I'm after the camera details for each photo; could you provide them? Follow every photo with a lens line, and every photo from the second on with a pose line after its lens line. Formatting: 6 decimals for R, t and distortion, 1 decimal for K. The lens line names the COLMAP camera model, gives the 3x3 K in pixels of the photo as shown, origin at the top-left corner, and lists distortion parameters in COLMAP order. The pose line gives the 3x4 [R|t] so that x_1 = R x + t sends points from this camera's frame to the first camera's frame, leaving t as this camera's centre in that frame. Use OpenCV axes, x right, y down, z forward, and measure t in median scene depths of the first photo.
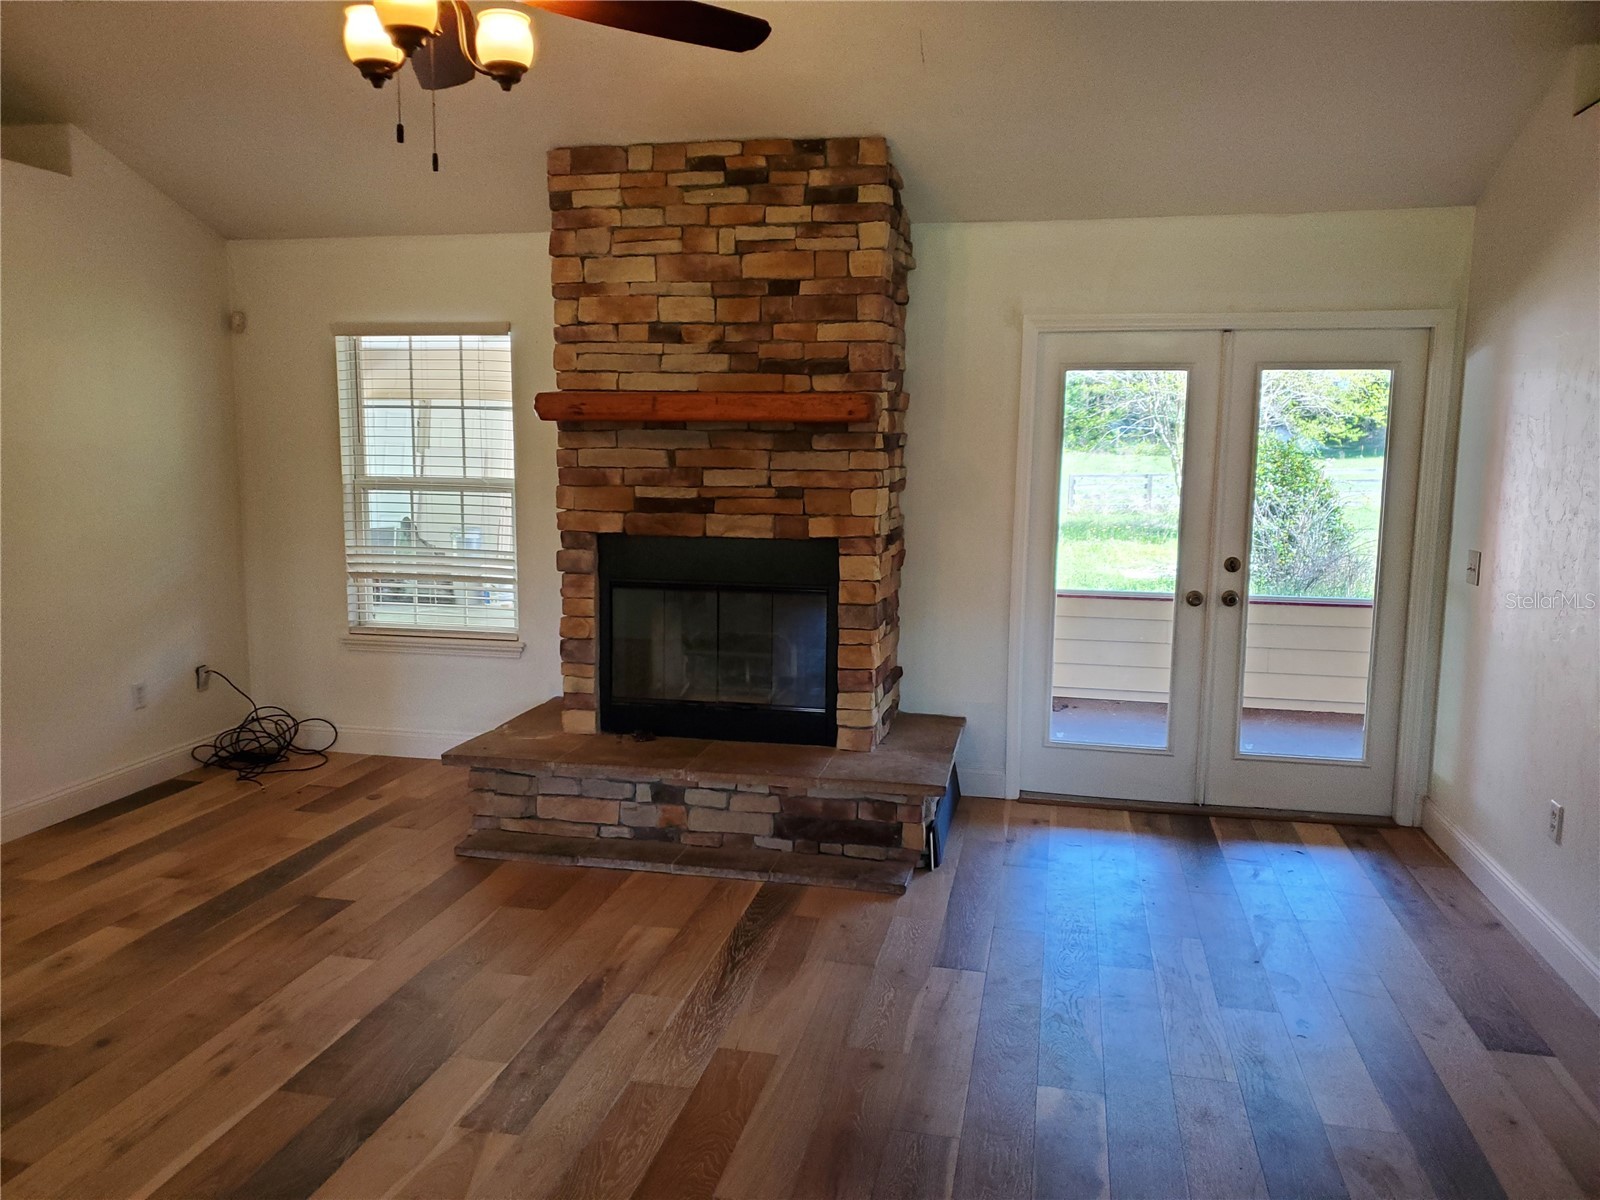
lens RADIAL K [[1220.1, 0, 800.0], [0, 1220.1, 600.0], [0, 0, 1]] dist [0.183573, -0.550767]
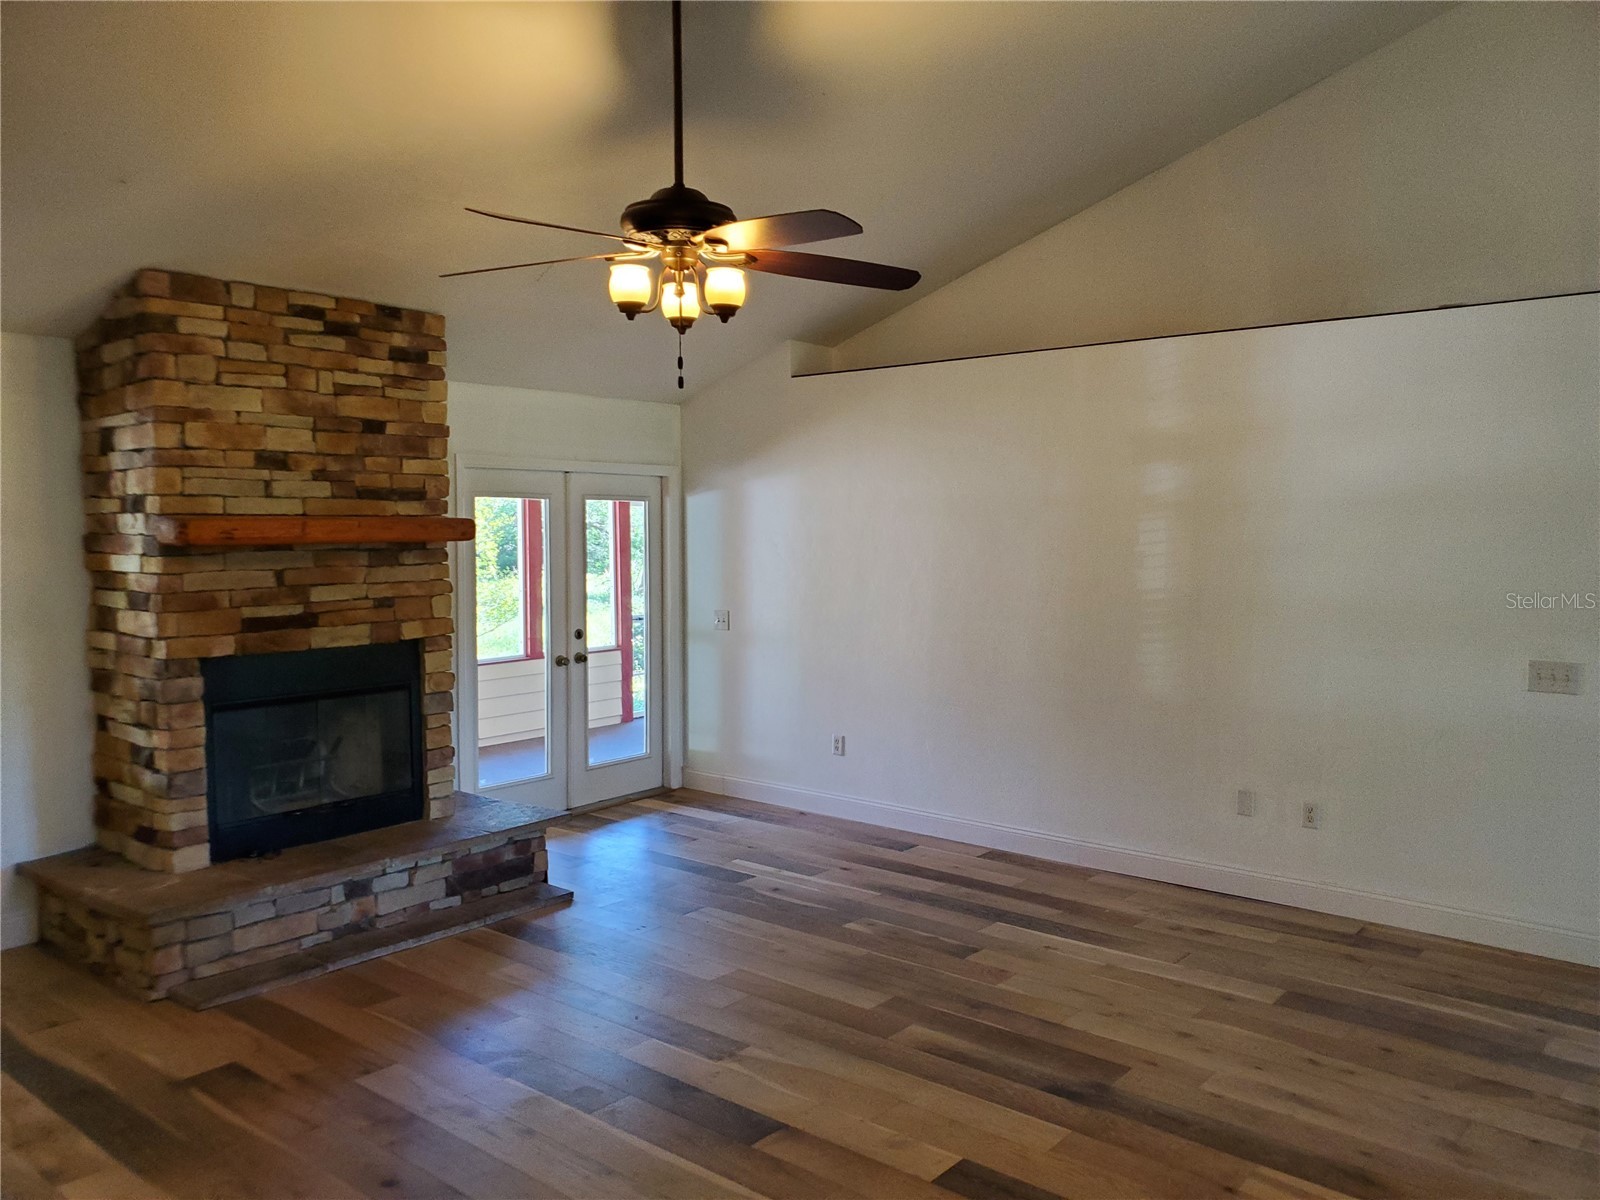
lens RADIAL K [[1219.2, 0, 800.0], [0, 1219.2, 600.0], [0, 0, 1]] dist [0.016714, 0.008308]
pose [[0.468263, -0.065679, 0.881145, -0.834156], [0.121243, 0.992577, 0.009554, -0.054665], [-0.875231, 0.102359, 0.472750, 0.125678]]
